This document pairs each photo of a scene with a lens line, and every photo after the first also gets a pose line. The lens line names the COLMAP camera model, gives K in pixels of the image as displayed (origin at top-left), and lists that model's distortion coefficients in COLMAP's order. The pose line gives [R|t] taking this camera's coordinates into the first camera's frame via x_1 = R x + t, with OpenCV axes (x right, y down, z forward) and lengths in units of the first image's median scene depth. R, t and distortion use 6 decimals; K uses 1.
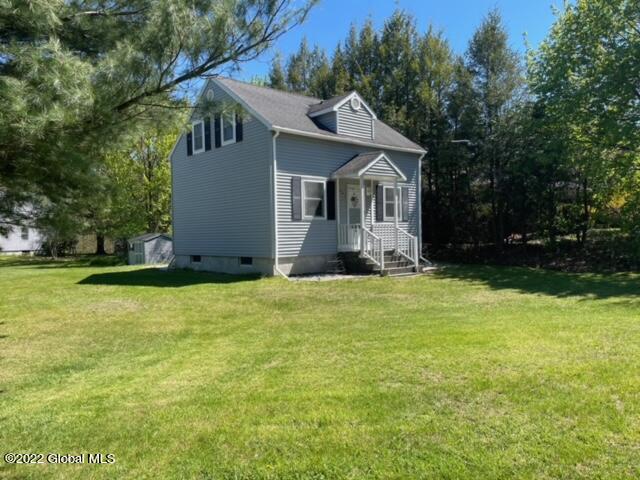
lens RADIAL K [[481.3, 0, 320.0], [0, 481.3, 240.5], [0, 0, 1]] dist [0.026651, 0.000901]
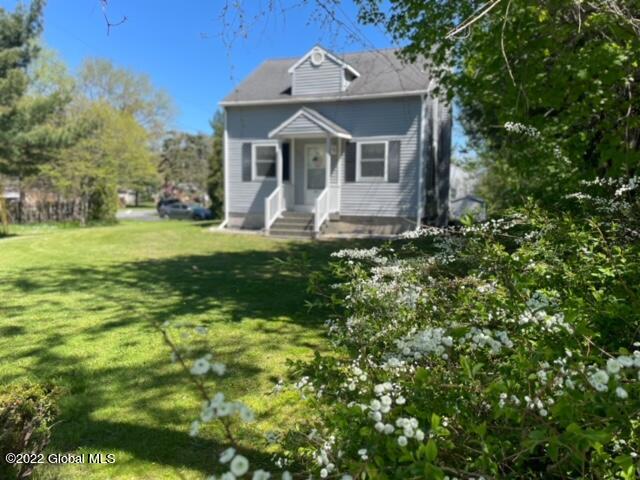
lens RADIAL K [[481.3, 0, 319.8], [0, 481.3, 240.7], [0, 0, 1]] dist [0.026651, 0.000901]
pose [[0.481245, 0.105467, -0.870218, 1.010846], [-0.039311, 0.994334, 0.098769, -0.019392], [0.875704, -0.013323, 0.482664, 0.571796]]
